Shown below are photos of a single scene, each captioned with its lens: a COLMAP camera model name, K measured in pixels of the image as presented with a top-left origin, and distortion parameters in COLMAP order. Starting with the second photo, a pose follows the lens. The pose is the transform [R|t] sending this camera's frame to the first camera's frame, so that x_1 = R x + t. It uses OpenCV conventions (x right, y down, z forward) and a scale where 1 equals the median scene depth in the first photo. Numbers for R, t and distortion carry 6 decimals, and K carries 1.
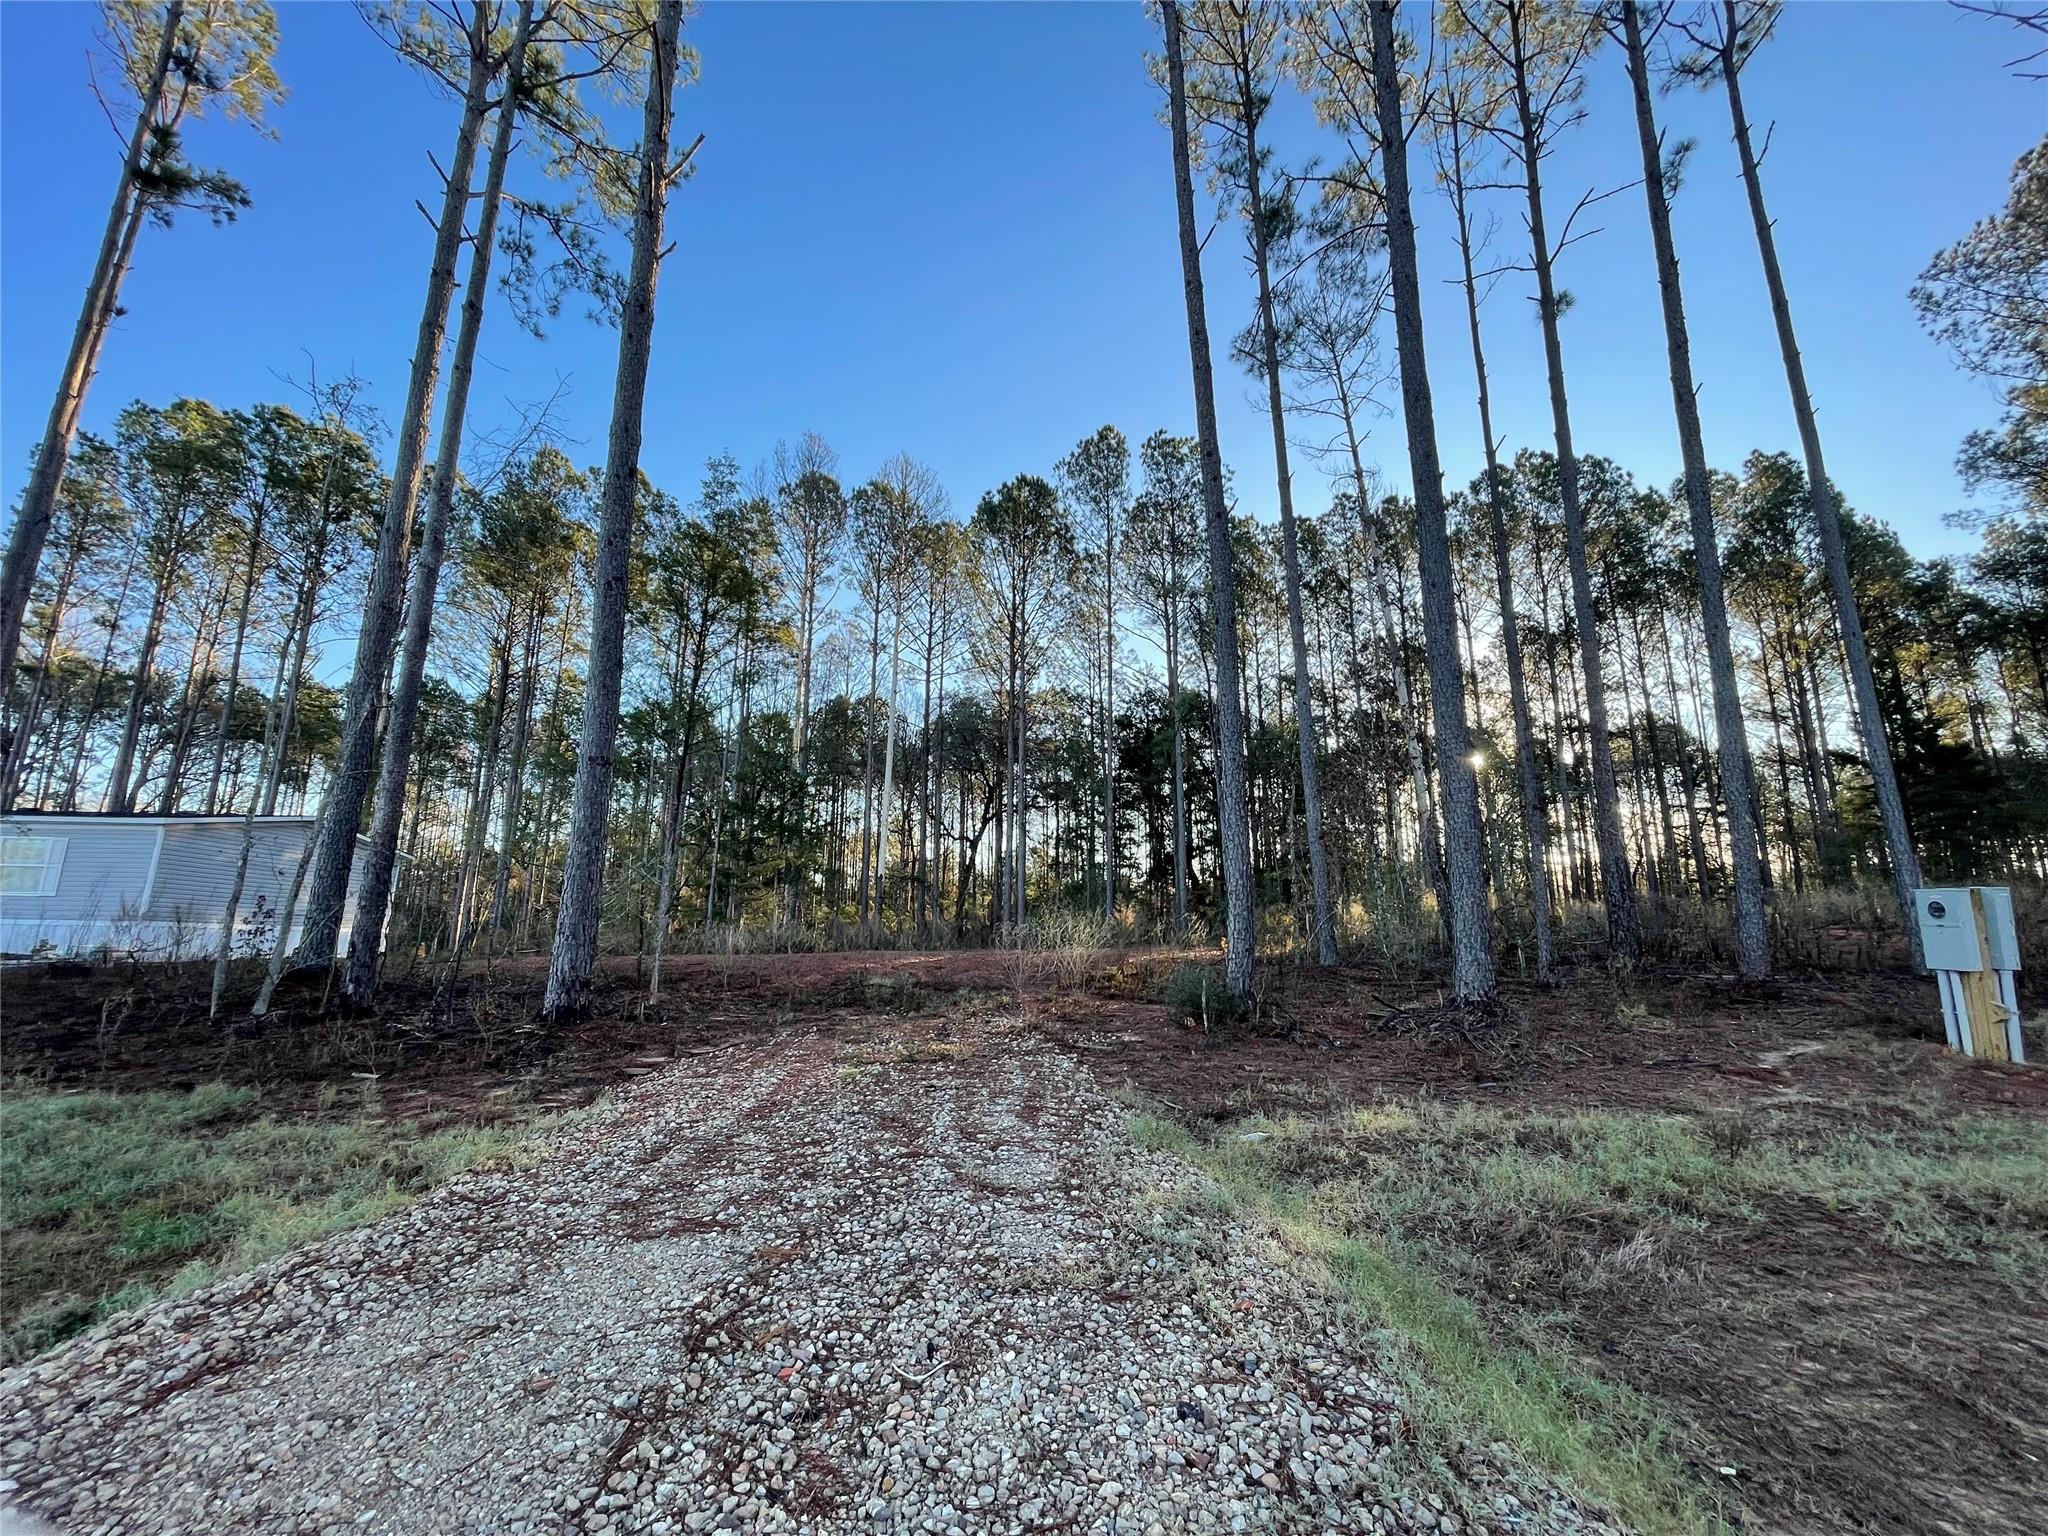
lens RADIAL K [[823.2, 0, 1034.6], [0, 823.2, 774.3], [0, 0, 1]] dist [0.001048, -0.000403]
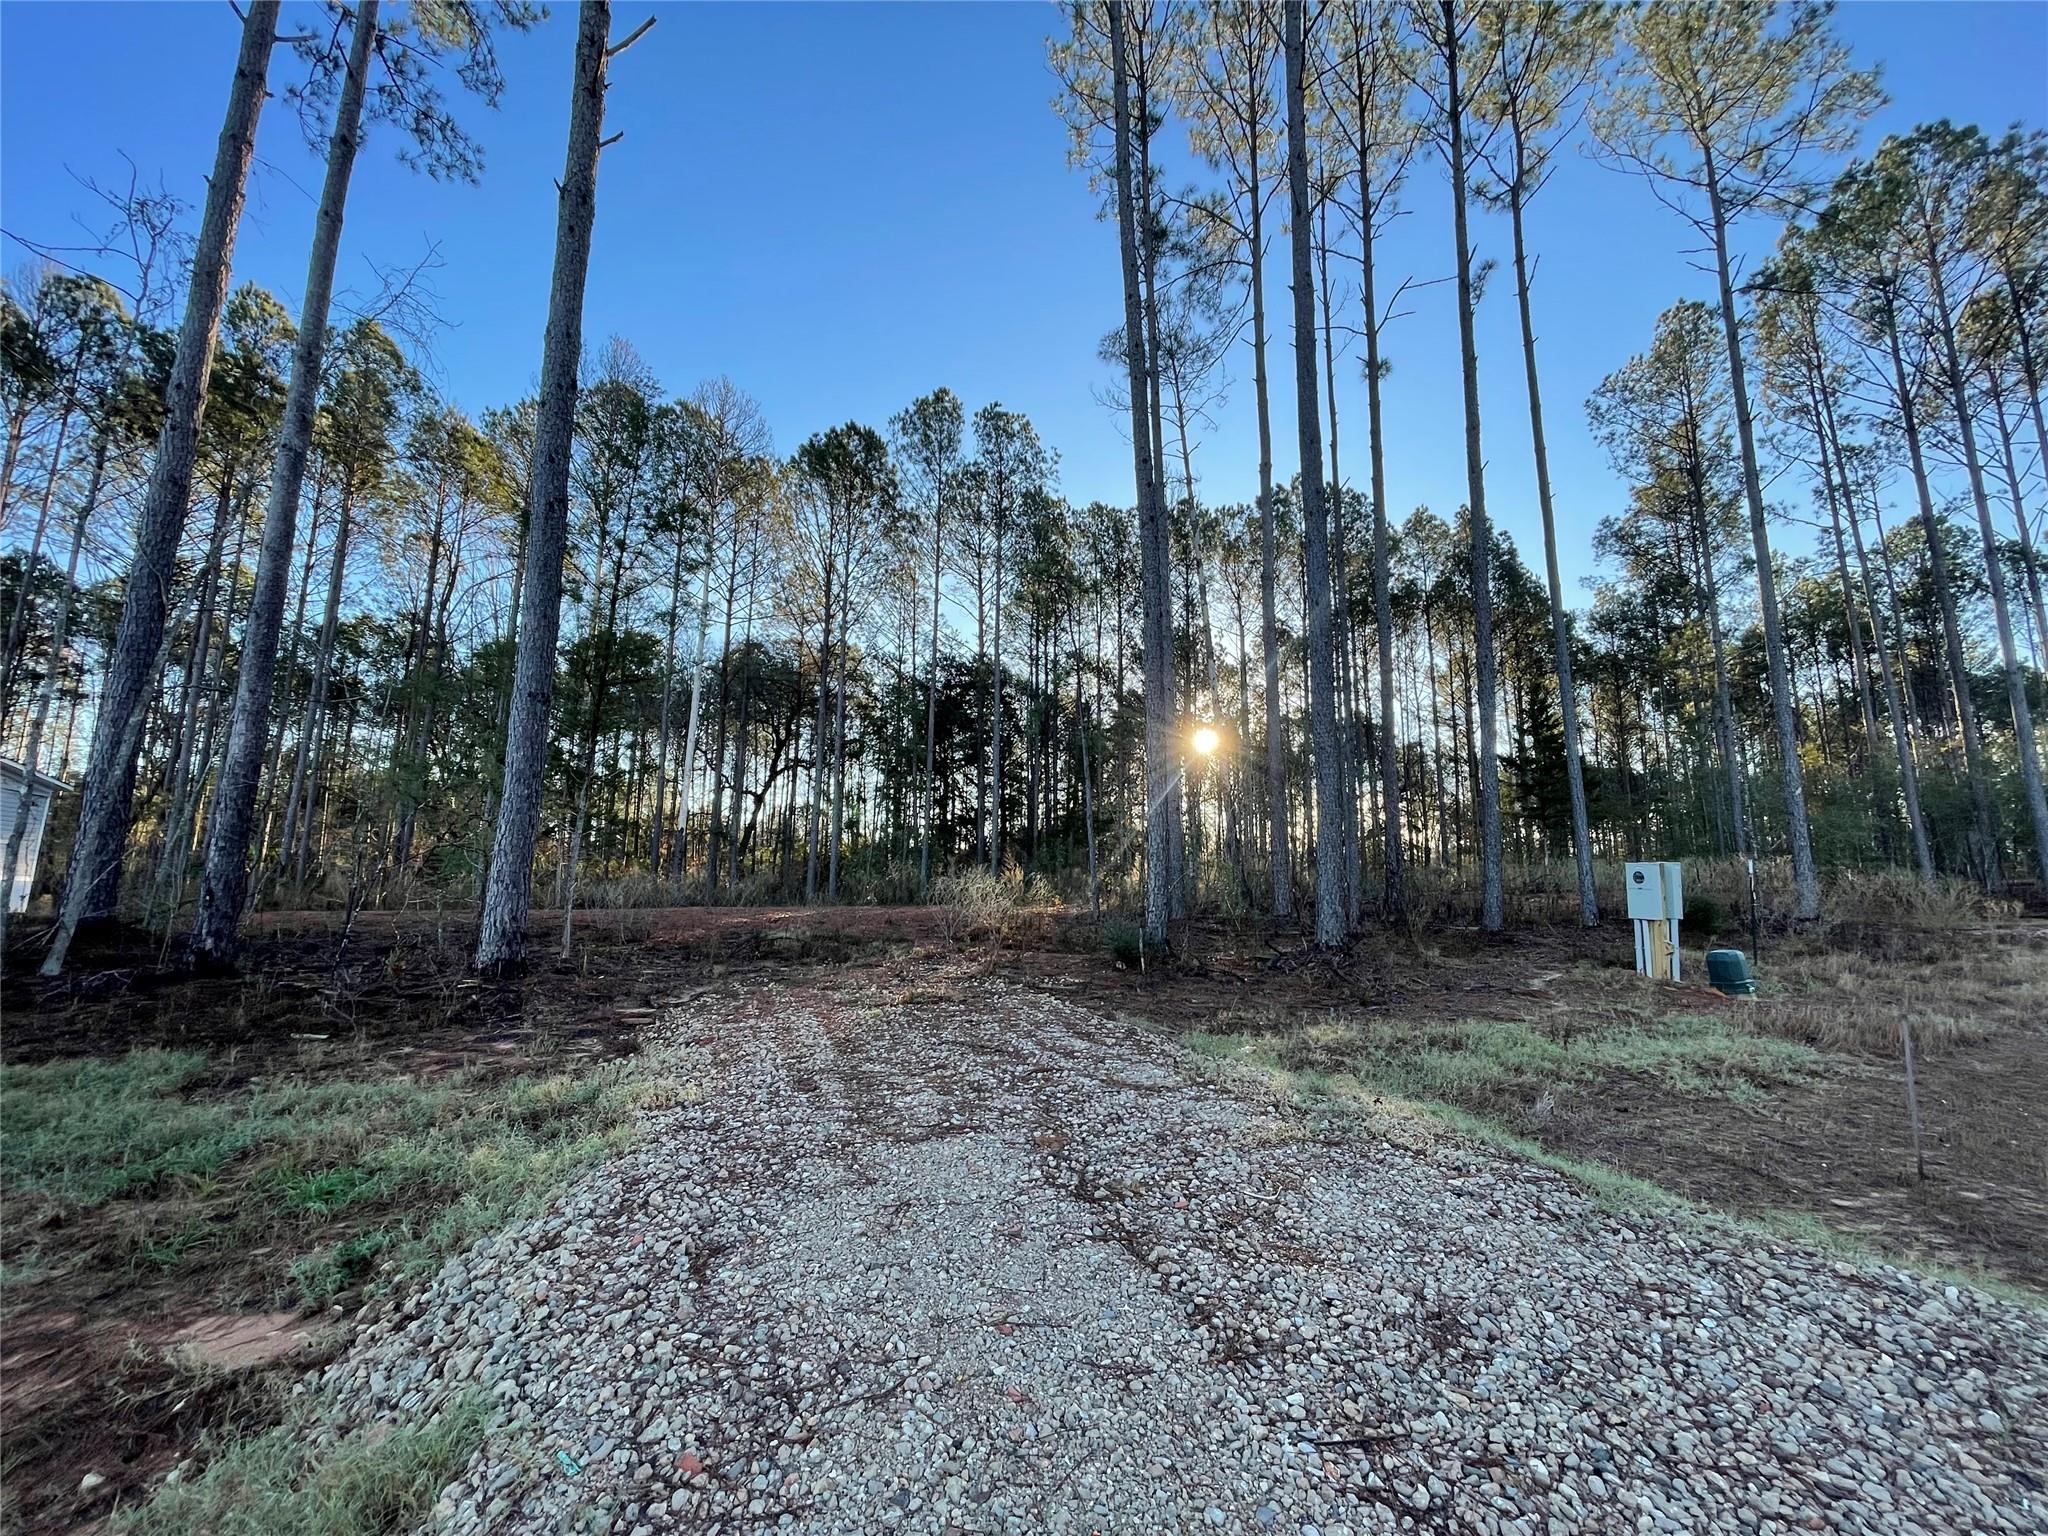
lens RADIAL K [[825.8, 0, 1023.3], [0, 825.8, 775.1], [0, 0, 1]] dist [-0.000470, -0.000452]
pose [[0.957802, 0.049705, 0.283100, -0.096520], [-0.063426, 0.997204, 0.039502, -0.000320], [-0.280345, -0.055791, 0.958277, -0.017112]]
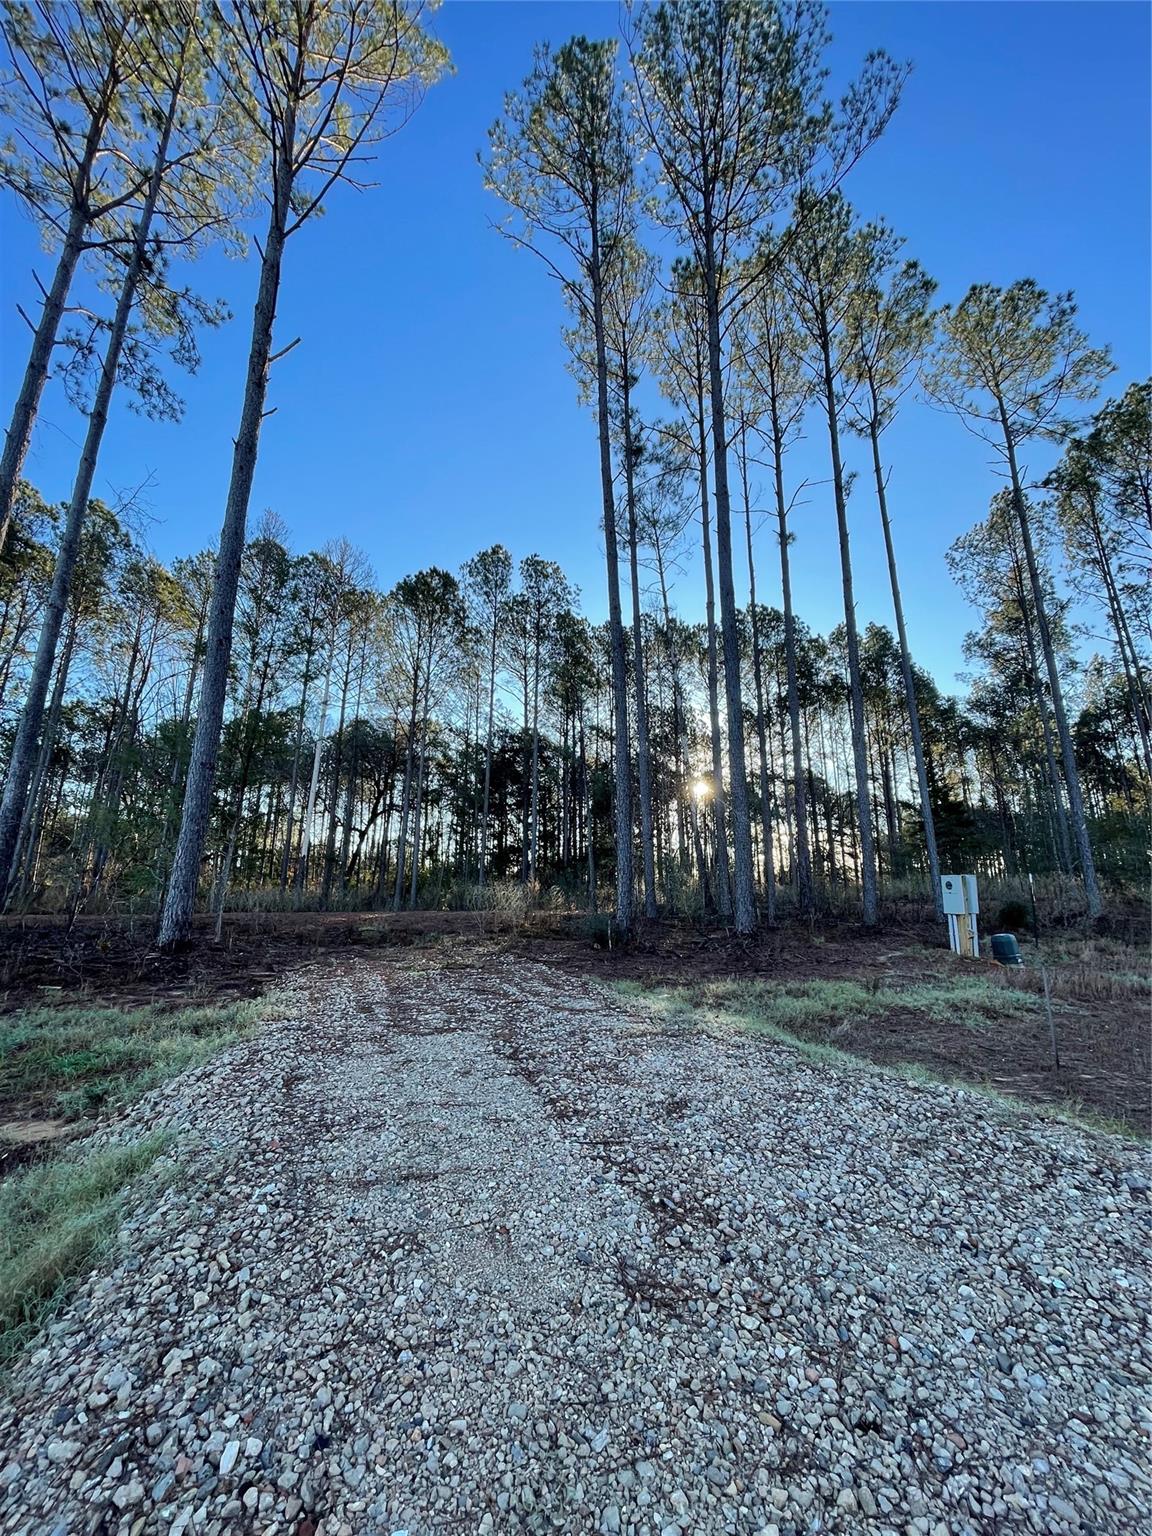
lens RADIAL K [[623.1, 0, 571.3], [0, 623.1, 764.5], [0, 0, 1]] dist [0.001310, 0.000239]
pose [[0.956106, 0.071499, 0.284165, -0.086018], [-0.061734, 0.997158, -0.043183, -0.004100], [-0.286445, 0.023745, 0.957802, -0.072924]]
